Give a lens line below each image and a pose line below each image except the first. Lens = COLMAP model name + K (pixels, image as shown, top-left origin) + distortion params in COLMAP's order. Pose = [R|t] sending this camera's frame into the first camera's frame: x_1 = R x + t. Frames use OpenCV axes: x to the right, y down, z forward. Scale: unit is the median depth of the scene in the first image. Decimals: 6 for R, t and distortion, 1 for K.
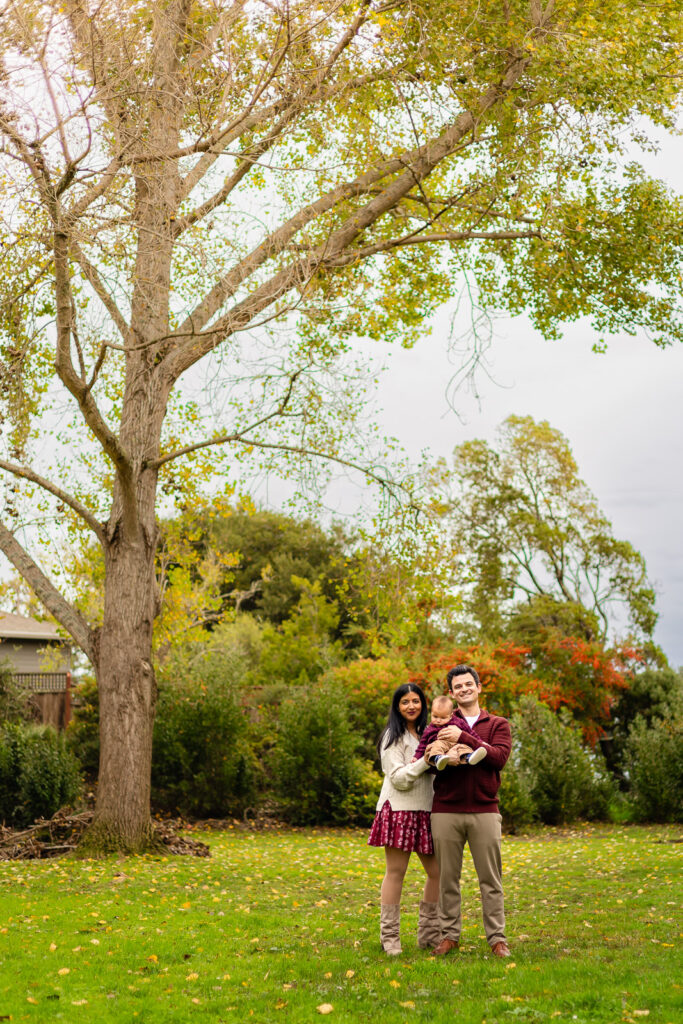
lens RADIAL K [[1608.9, 0, 343.9], [0, 1608.9, 623.2], [0, 0, 1]] dist [-0.009367, -0.020151]
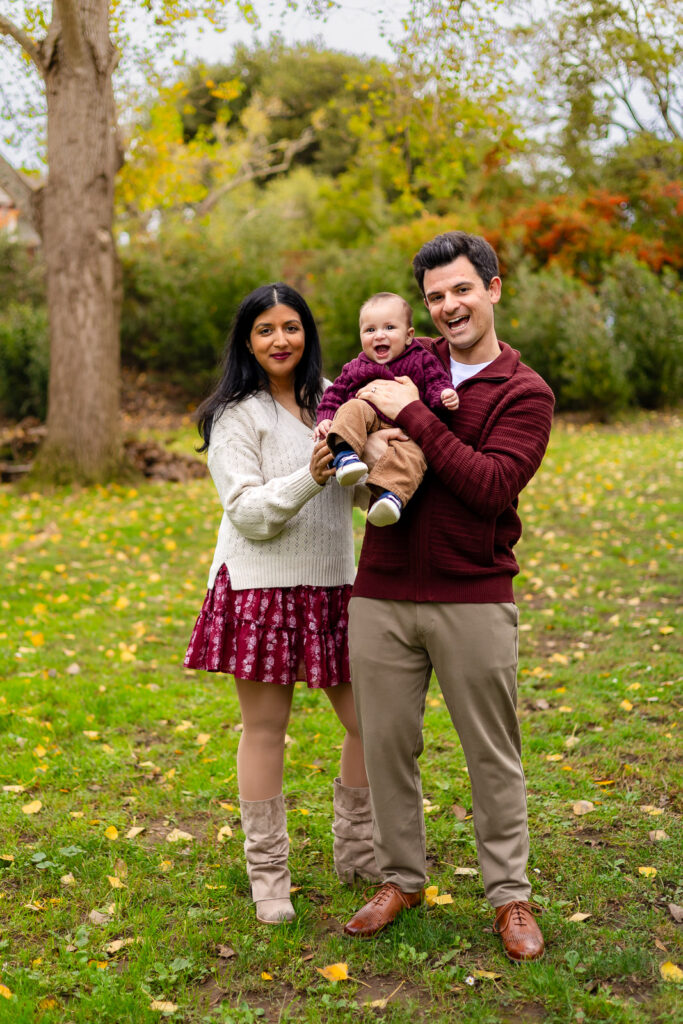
lens RADIAL K [[1608.3, 0, 292.1], [0, 1608.3, 511.2], [0, 0, 1]] dist [0.004773, -0.000139]
pose [[0.995515, -0.015426, -0.093333, 0.016235], [0.033864, 0.979346, 0.199337, 0.002717], [0.088330, -0.201604, 0.975476, 0.123192]]
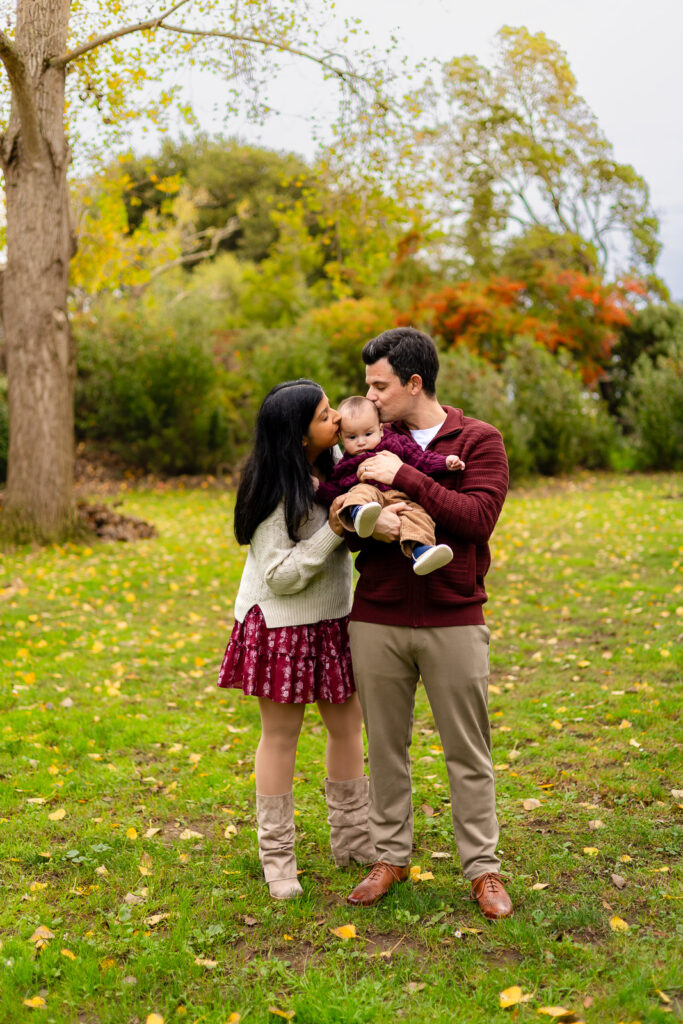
lens RADIAL K [[1505.2, 0, 338.9], [0, 1505.2, 530.2], [0, 0, 1]] dist [0.002659, 0.000955]
pose [[0.999742, -0.021306, -0.007838, 0.011402], [0.022346, 0.984456, 0.174204, 0.001682], [0.004005, -0.174334, 0.984678, 0.112042]]
